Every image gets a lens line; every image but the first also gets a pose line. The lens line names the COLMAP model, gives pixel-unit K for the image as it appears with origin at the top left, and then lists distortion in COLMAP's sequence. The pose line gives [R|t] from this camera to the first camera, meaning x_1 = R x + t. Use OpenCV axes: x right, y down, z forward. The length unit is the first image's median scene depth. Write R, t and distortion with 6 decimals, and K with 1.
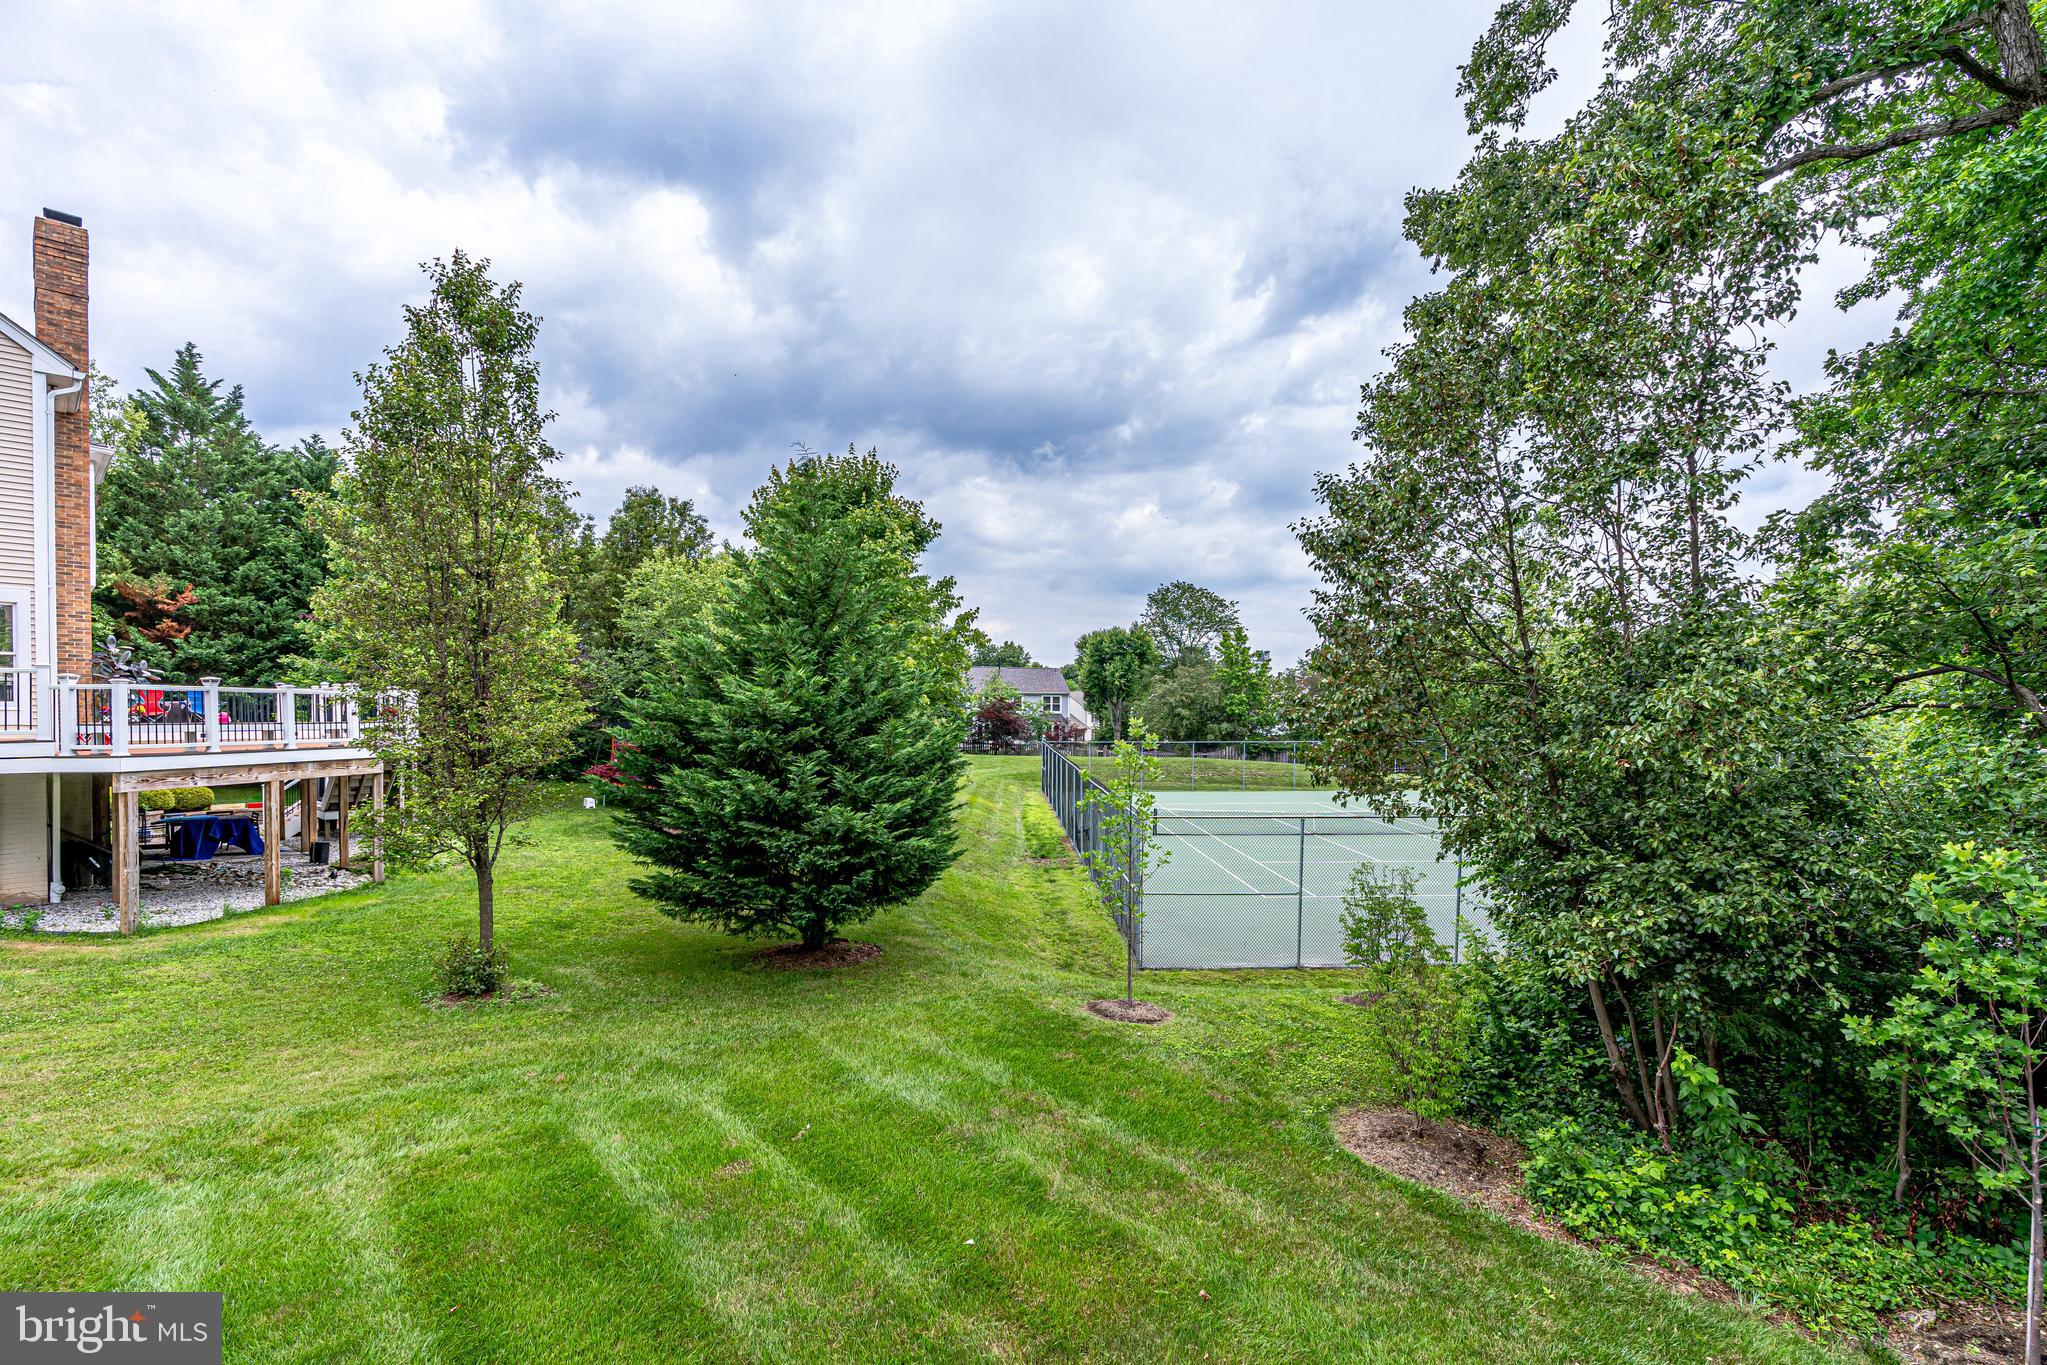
lens RADIAL K [[977.2, 0, 1026.8], [0, 977.2, 760.6], [0, 0, 1]] dist [-0.000315, 0.006804]
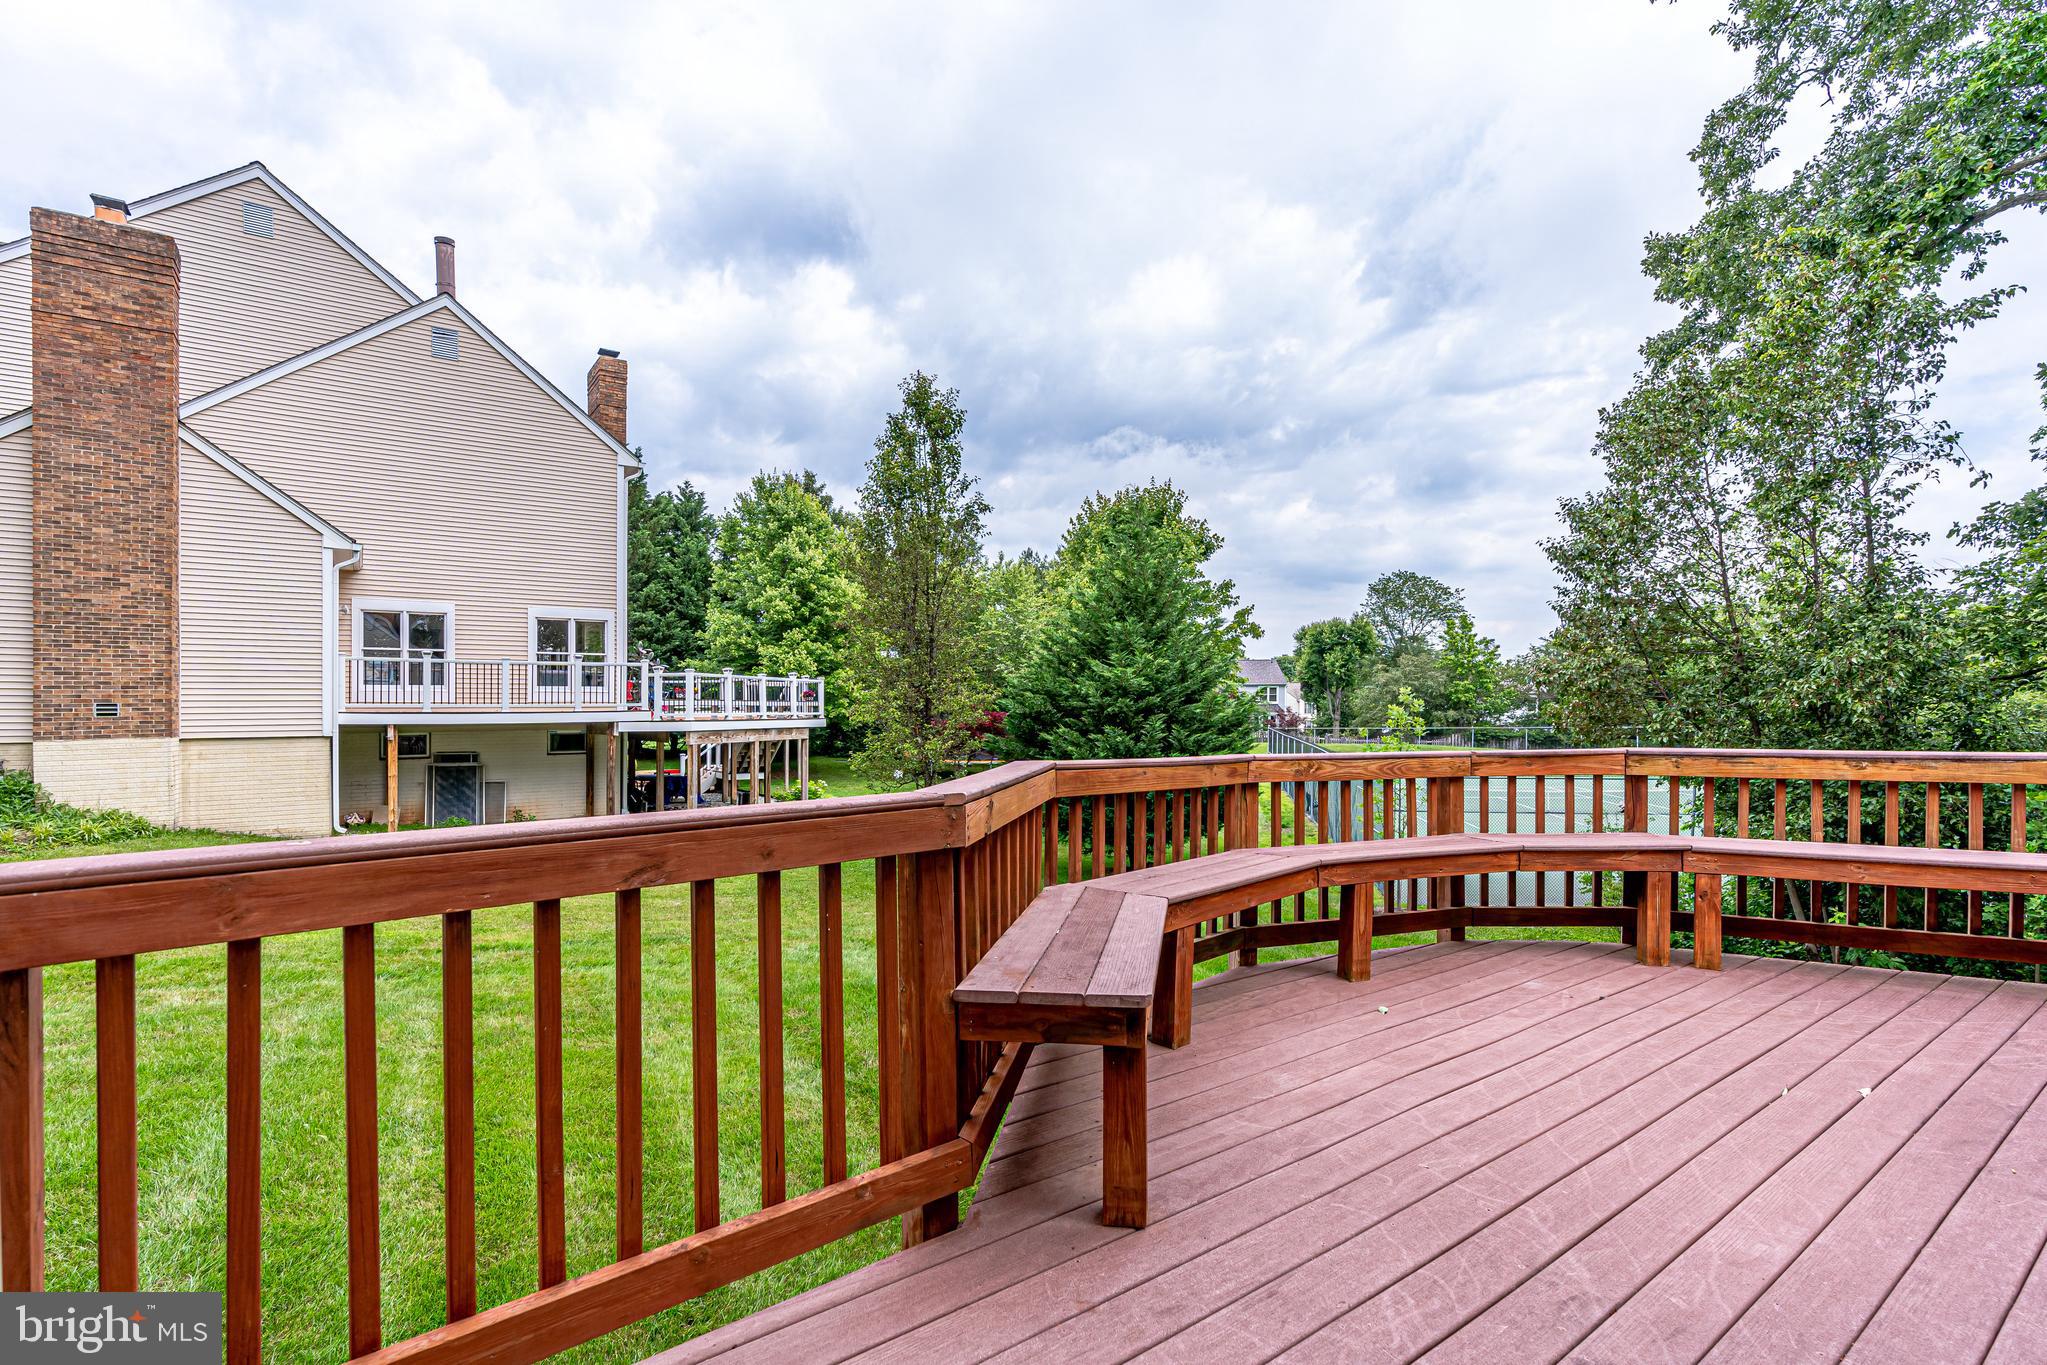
lens RADIAL K [[977.2, 0, 1026.8], [0, 977.2, 760.6], [0, 0, 1]] dist [-0.000315, 0.006804]
pose [[0.979836, 0.003928, -0.199764, -0.105594], [-0.003035, 0.999984, 0.004775, 0.042560], [0.199780, -0.004072, 0.979832, -0.325551]]
